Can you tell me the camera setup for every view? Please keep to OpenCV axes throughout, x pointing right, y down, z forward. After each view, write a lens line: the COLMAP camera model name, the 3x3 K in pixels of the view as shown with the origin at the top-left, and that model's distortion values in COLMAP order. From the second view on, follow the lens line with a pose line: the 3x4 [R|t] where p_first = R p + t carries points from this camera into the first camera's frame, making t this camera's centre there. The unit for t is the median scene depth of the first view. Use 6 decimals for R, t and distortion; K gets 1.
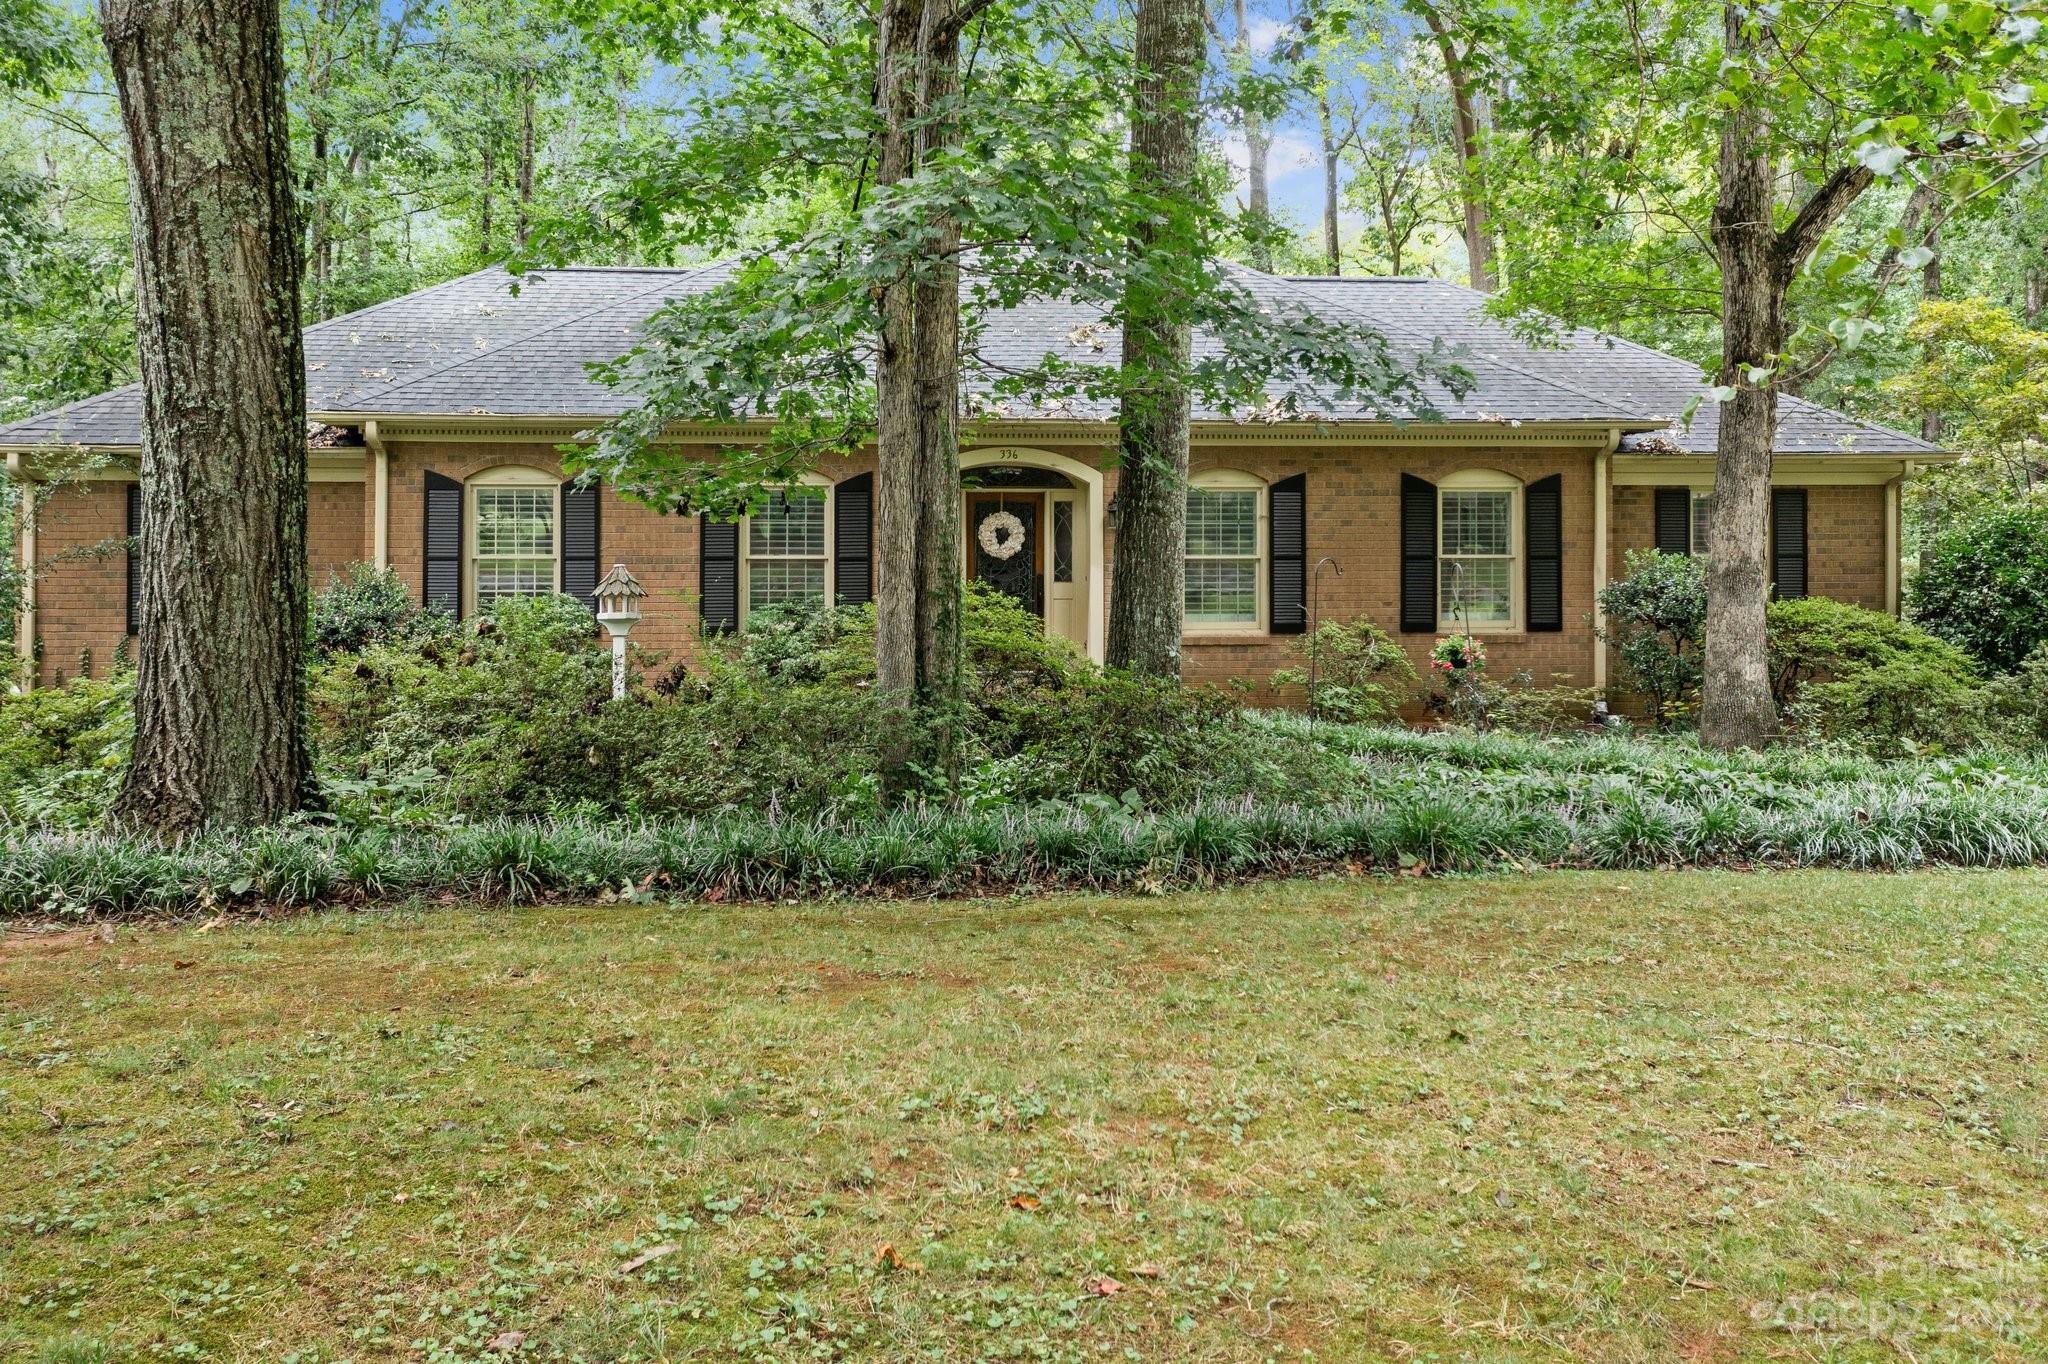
lens RADIAL K [[1665.7, 0, 1019.3], [0, 1665.7, 578.2], [0, 0, 1]] dist [0.007985, 0.003789]
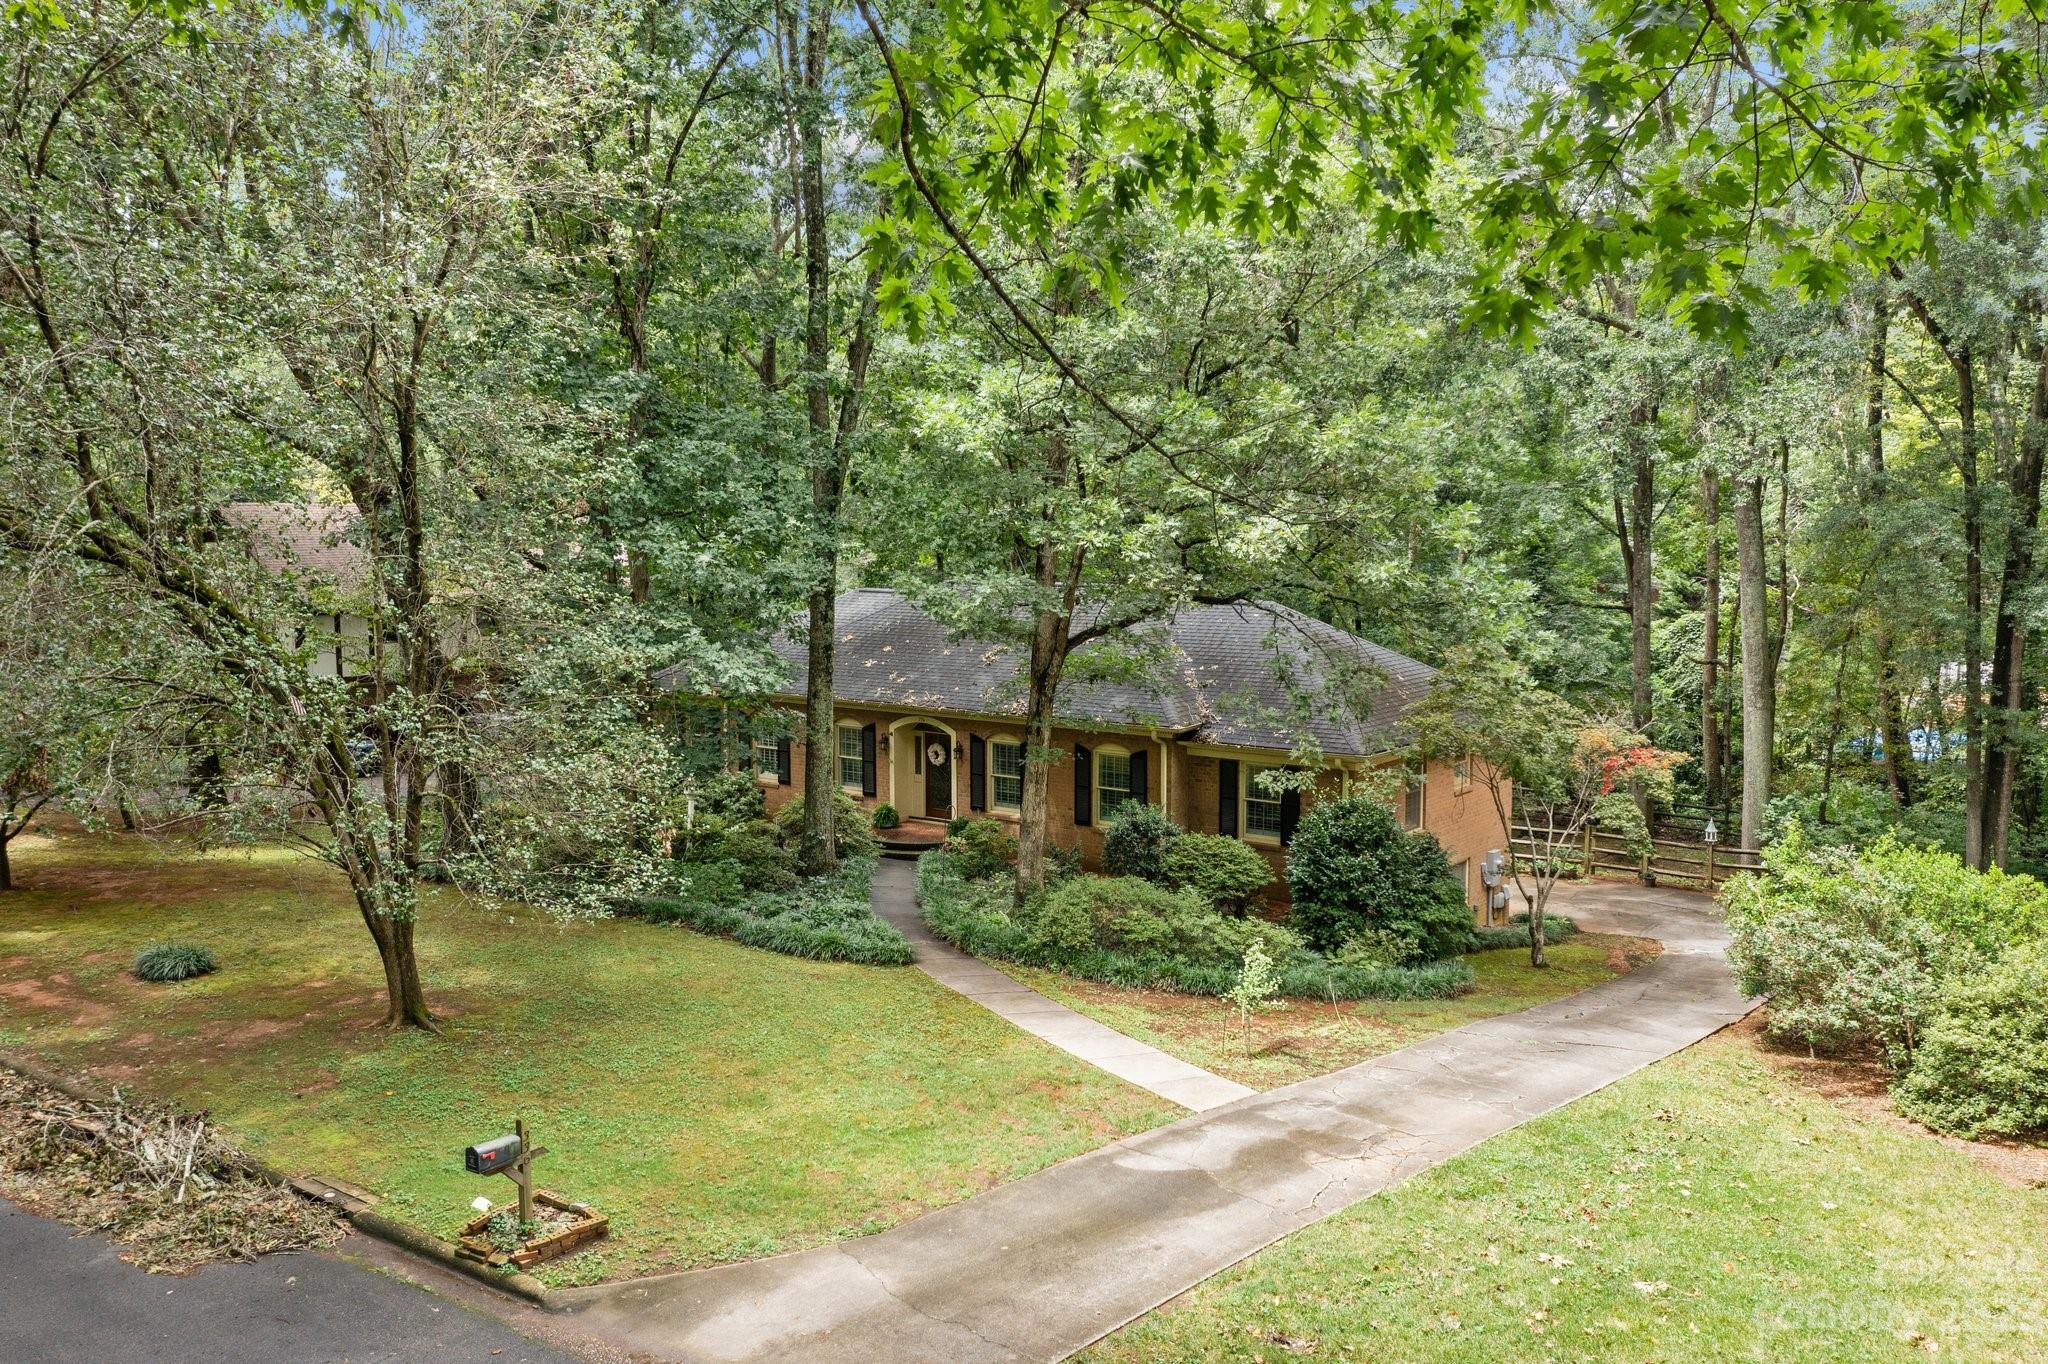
lens RADIAL K [[1652.1, 0, 1025.2], [0, 1652.1, 647.3], [0, 0, 1]] dist [0.001424, 0.000614]
pose [[0.758778, 0.049061, -0.649499, 1.409687], [-0.020124, 0.998449, 0.051909, -0.269502], [0.651038, -0.026317, 0.758589, -0.479796]]
